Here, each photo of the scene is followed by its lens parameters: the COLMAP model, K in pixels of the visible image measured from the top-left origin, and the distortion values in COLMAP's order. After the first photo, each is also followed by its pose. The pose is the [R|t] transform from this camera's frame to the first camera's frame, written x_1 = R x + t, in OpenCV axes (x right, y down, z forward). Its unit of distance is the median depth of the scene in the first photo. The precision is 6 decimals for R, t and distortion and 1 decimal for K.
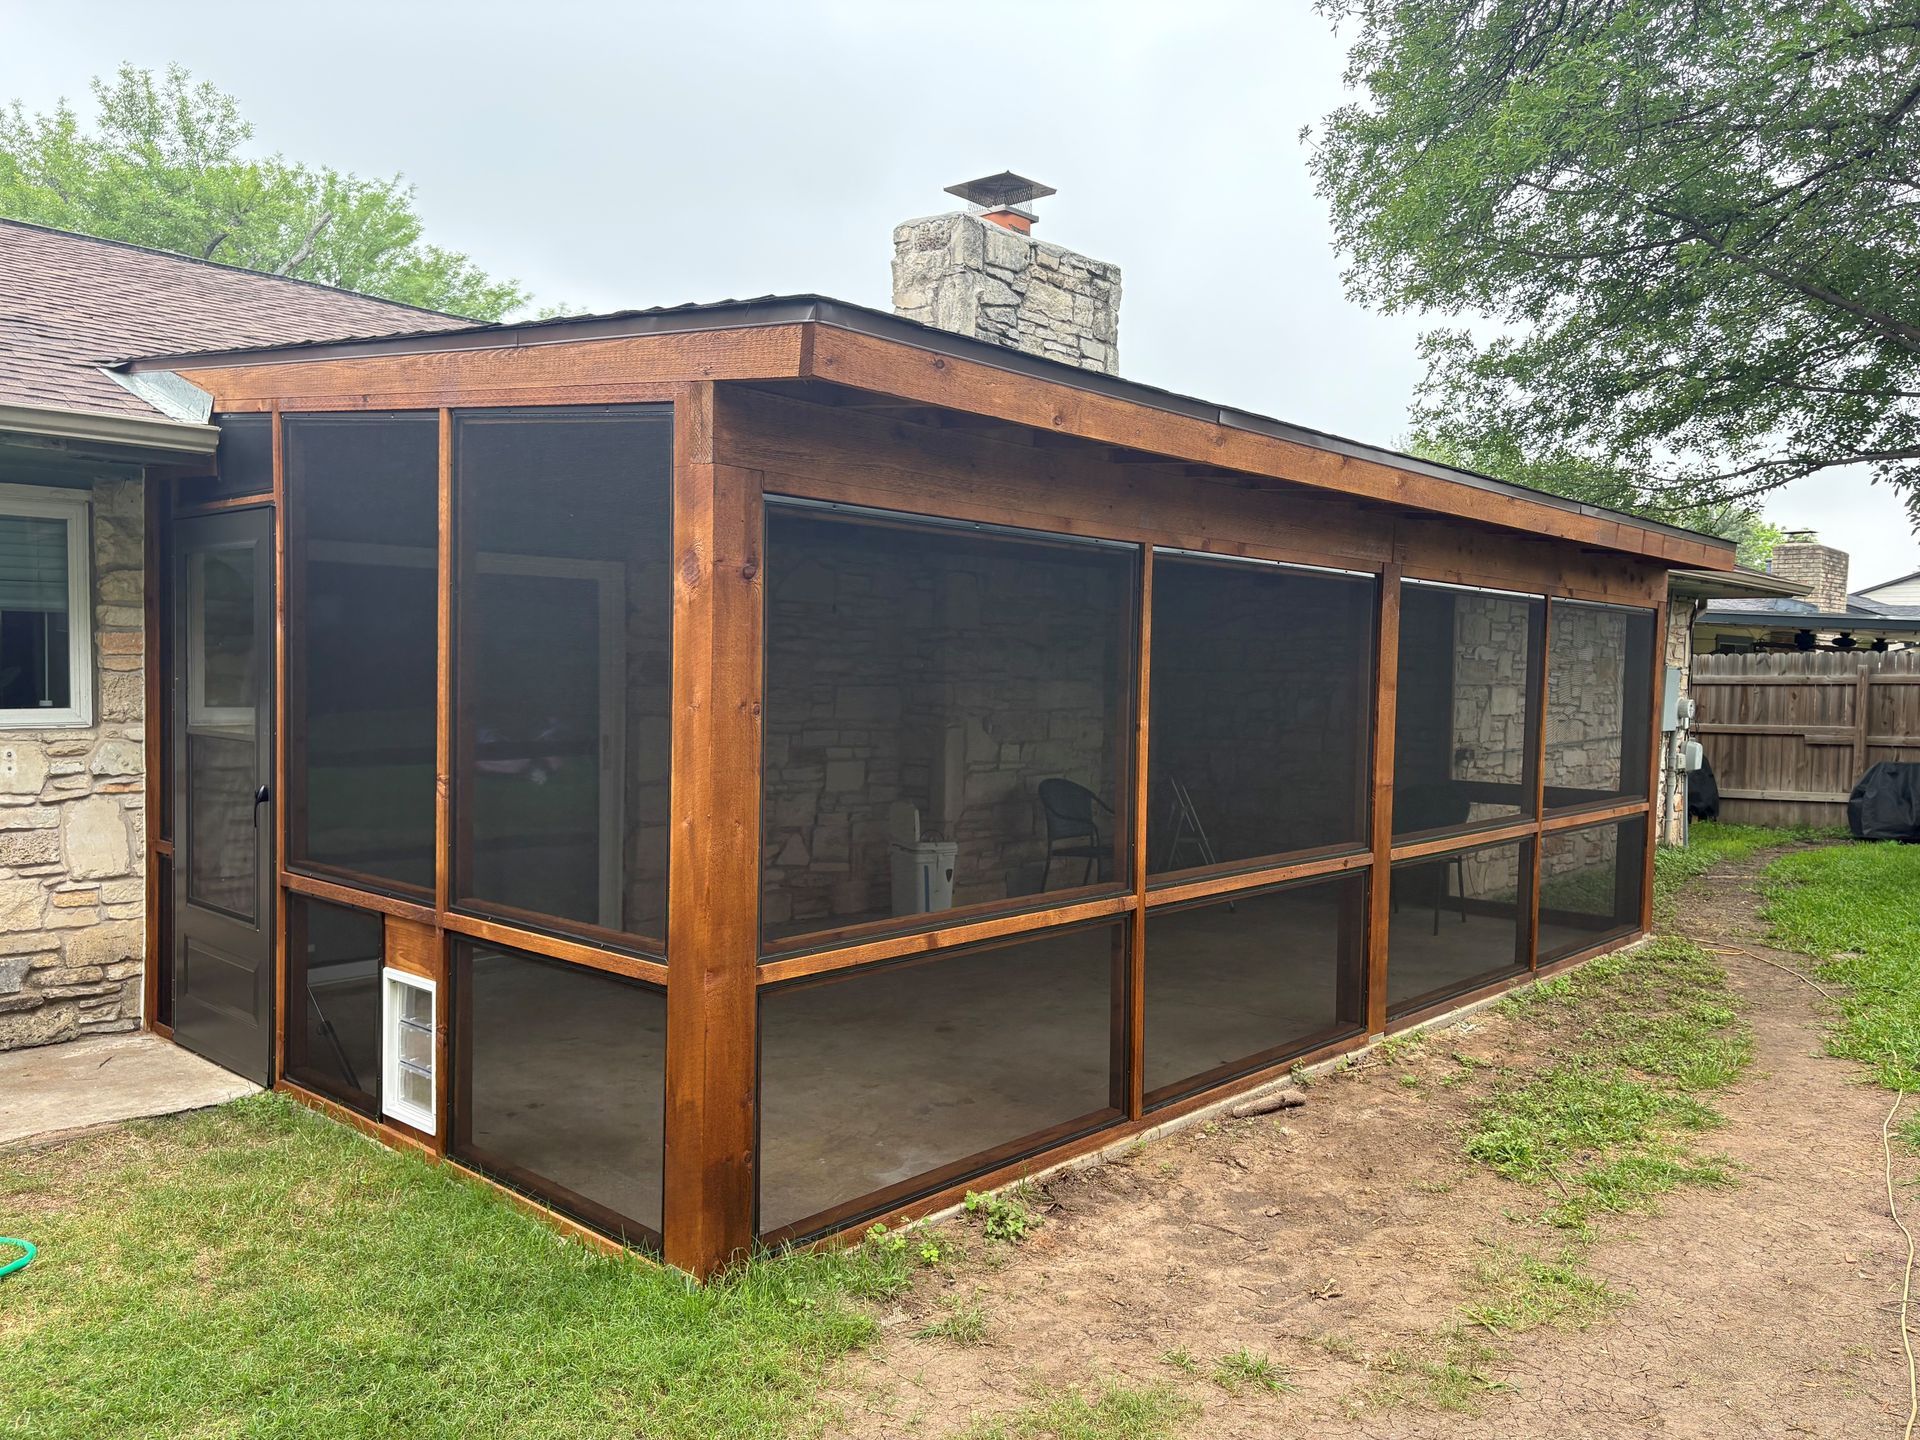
lens RADIAL K [[1437.5, 0, 951.9], [0, 1437.5, 719.3], [0, 0, 1]] dist [0.032142, -0.033603]
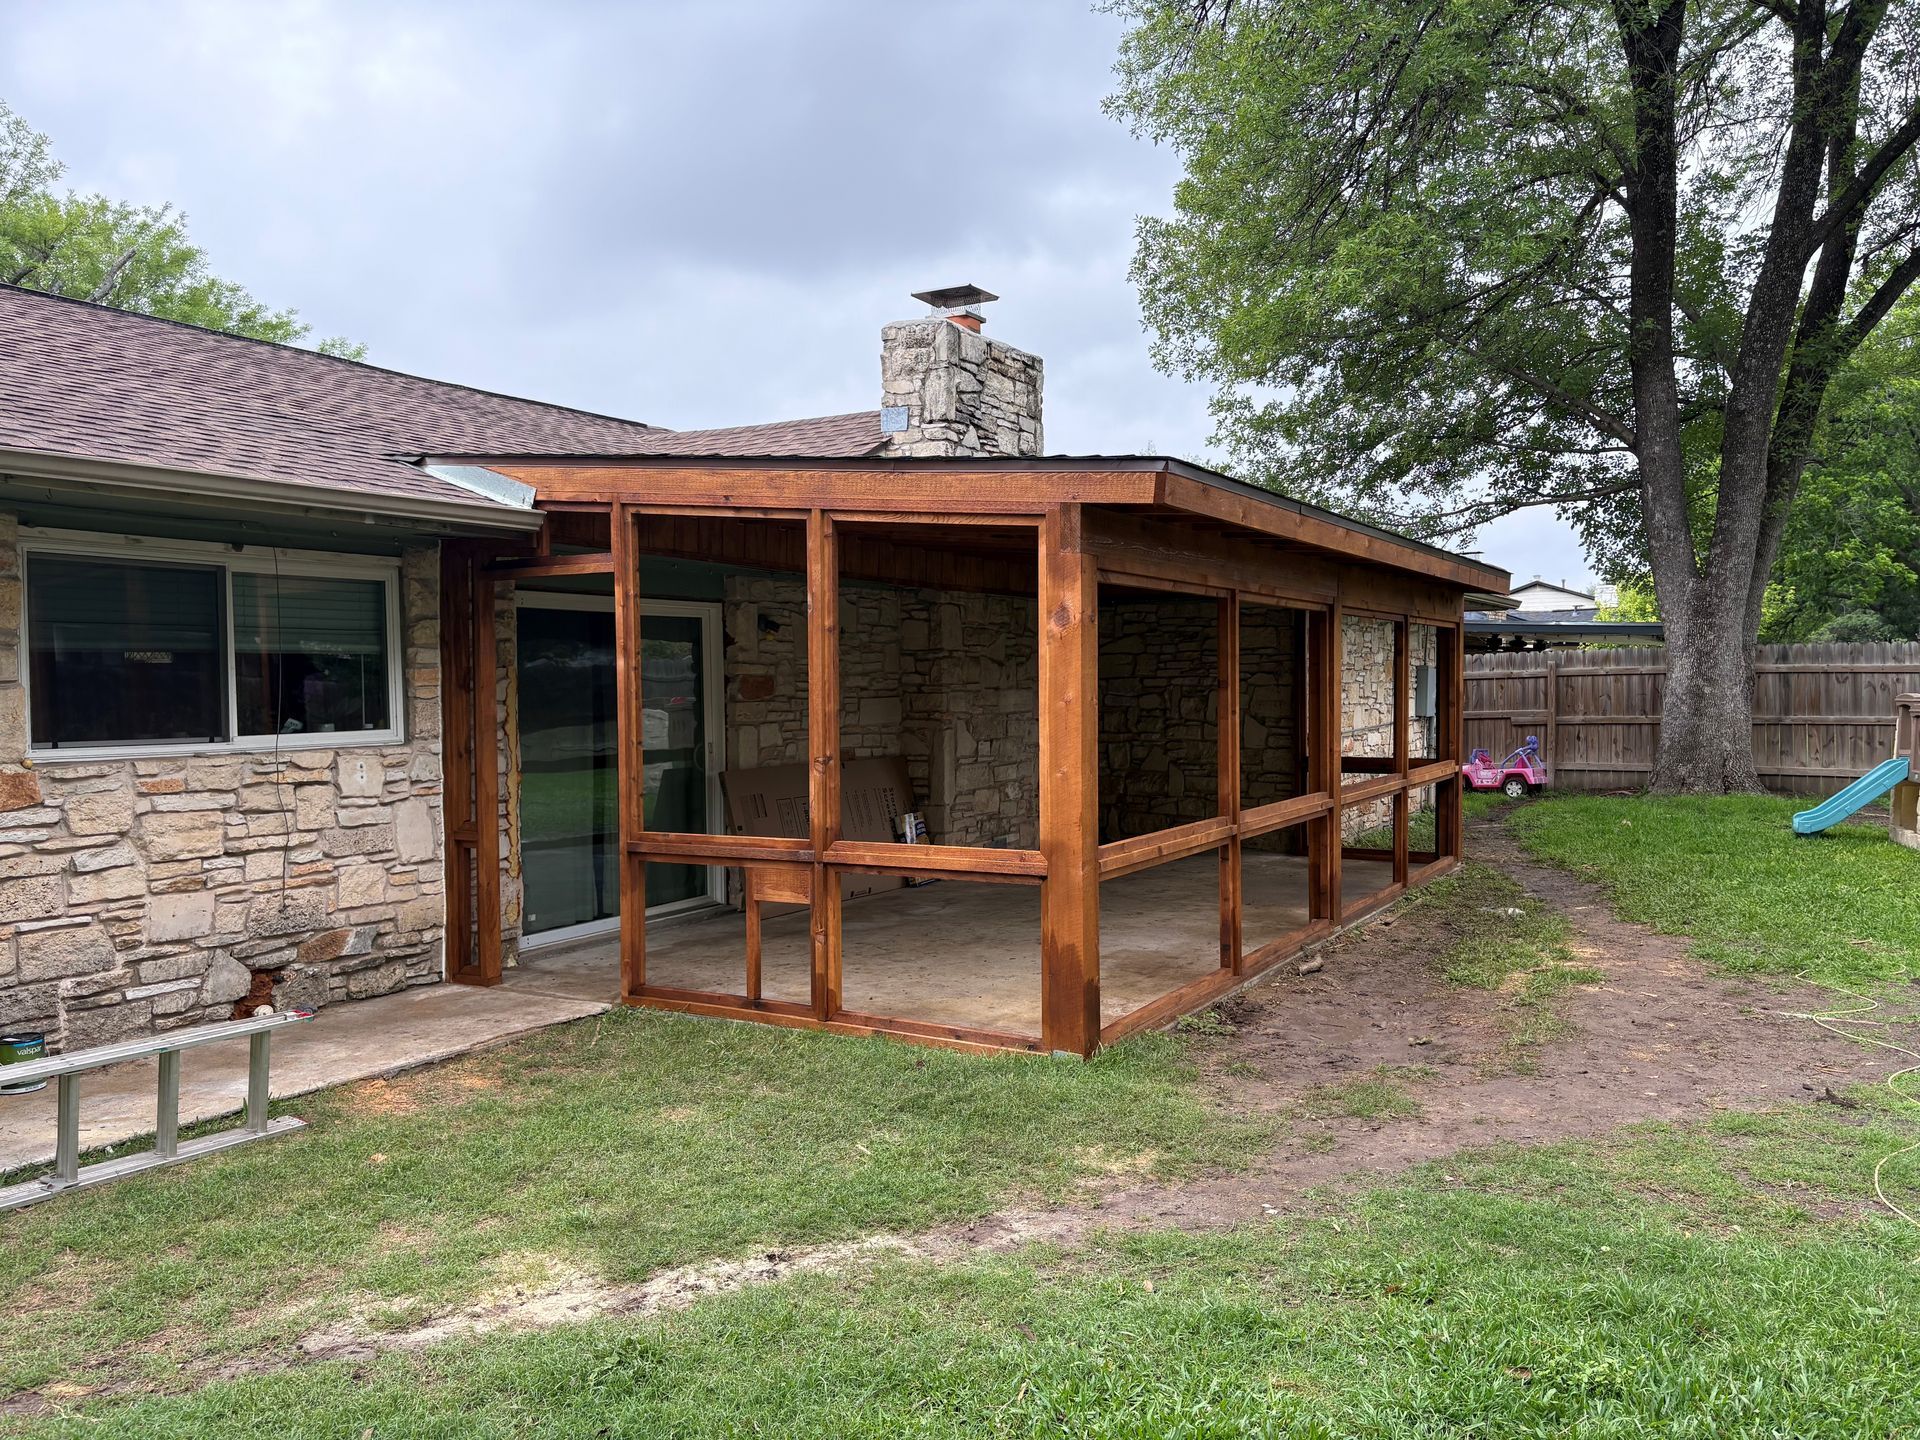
lens RADIAL K [[1437.5, 0, 943.7], [0, 1437.5, 722.2], [0, 0, 1]] dist [0.032142, -0.033603]
pose [[0.978016, -0.034393, 0.205672, -0.390899], [0.036521, 0.999311, -0.006559, 0.012052], [-0.205305, 0.013927, 0.978599, -0.335116]]
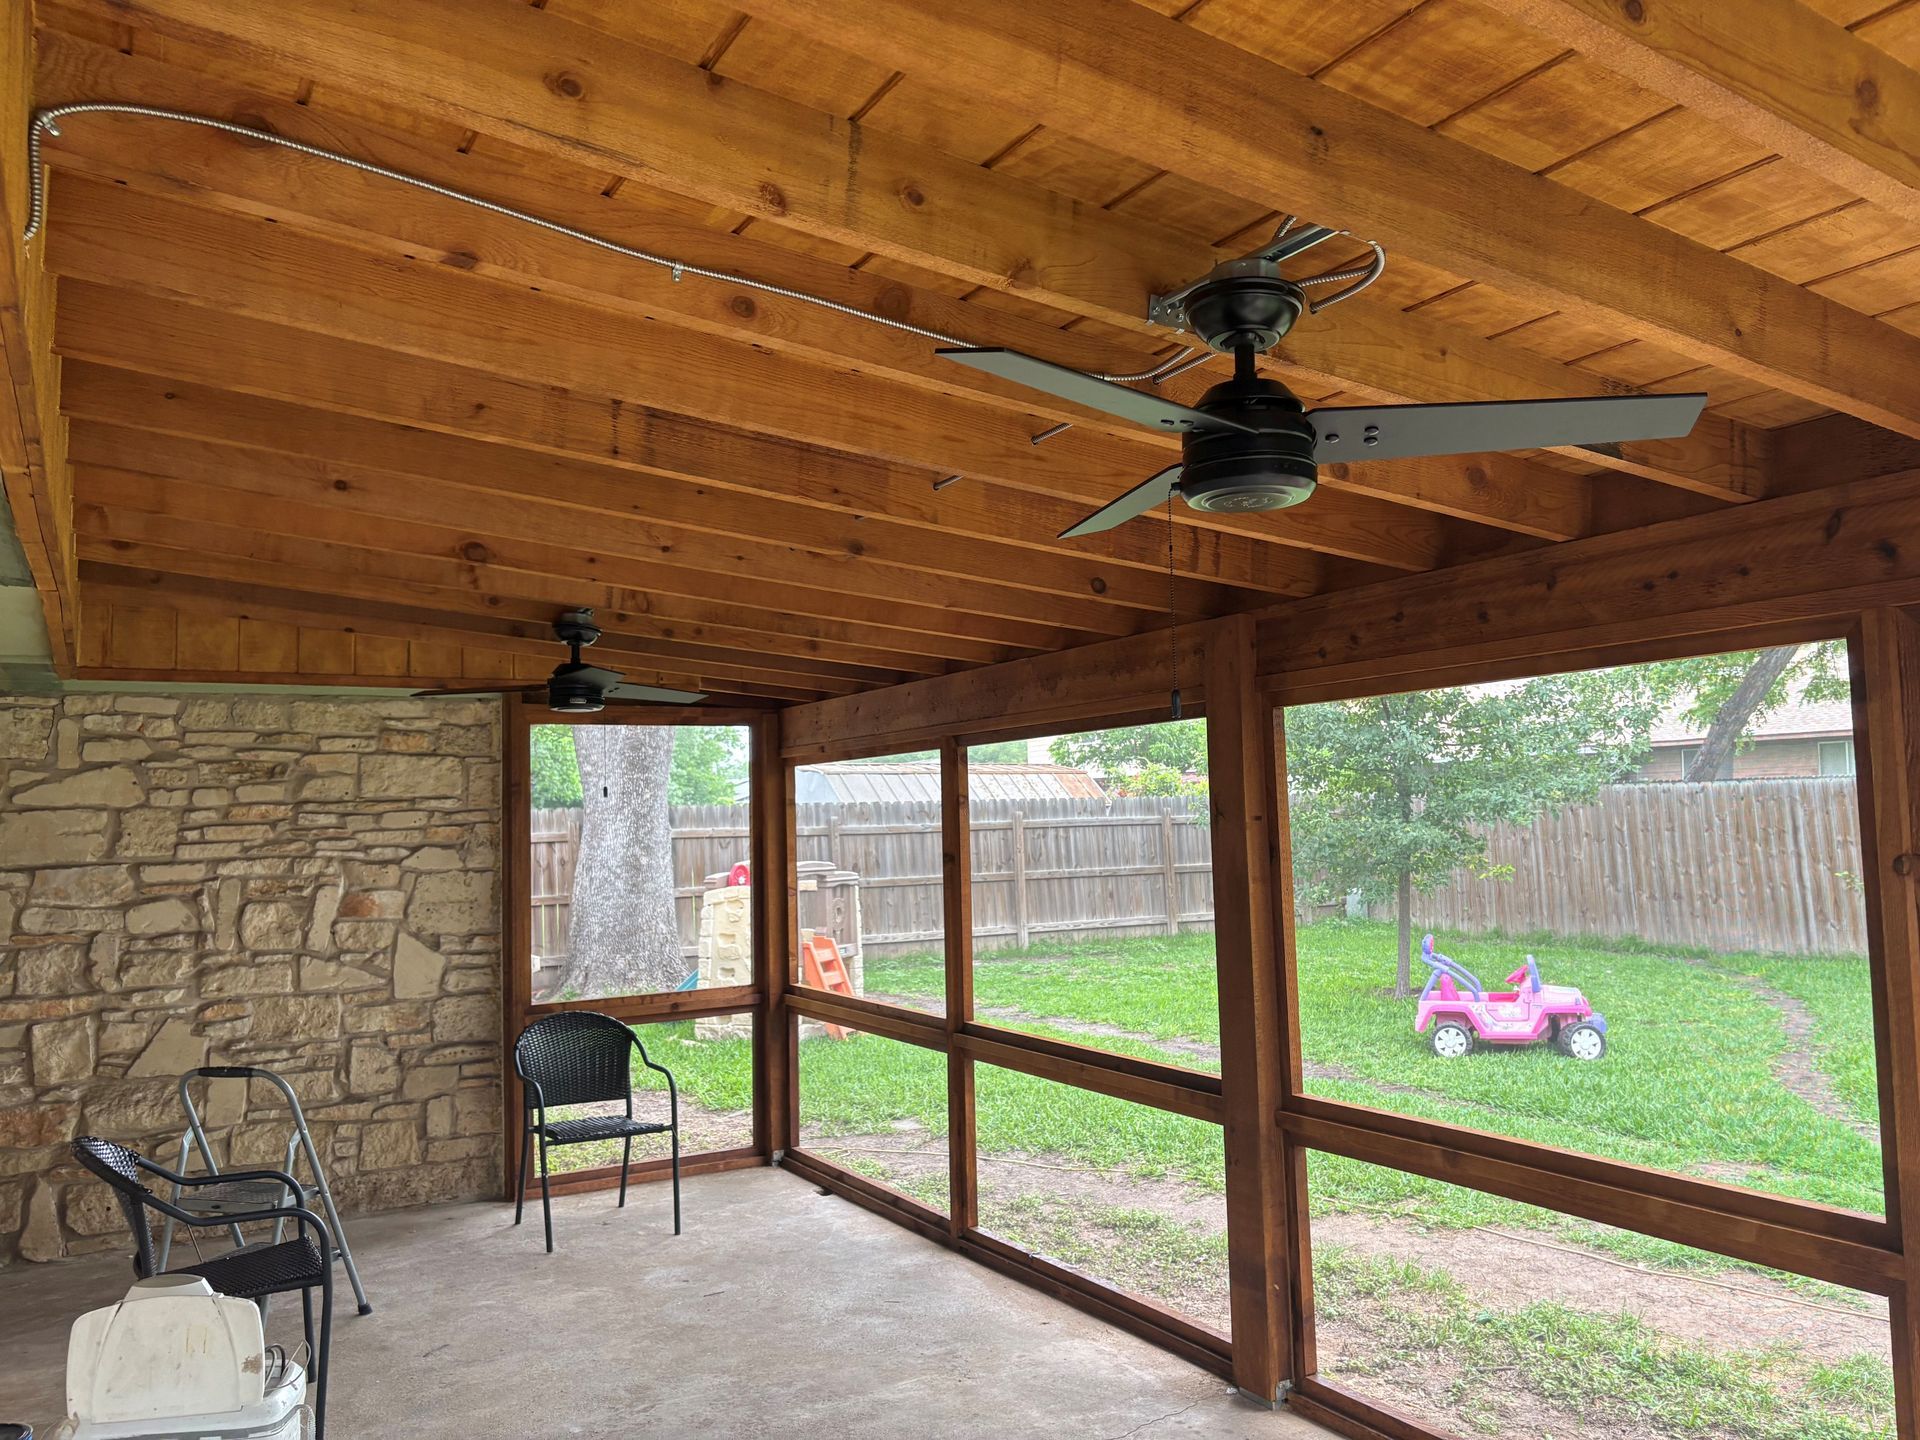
lens RADIAL K [[1437.5, 0, 959.1], [0, 1437.5, 720.2], [0, 0, 1]] dist [0.032142, -0.033603]
pose [[0.288190, 0.041607, 0.956669, -0.414714], [0.068614, 0.995590, -0.063970, -0.056572], [-0.955112, 0.084076, 0.284064, 0.969021]]
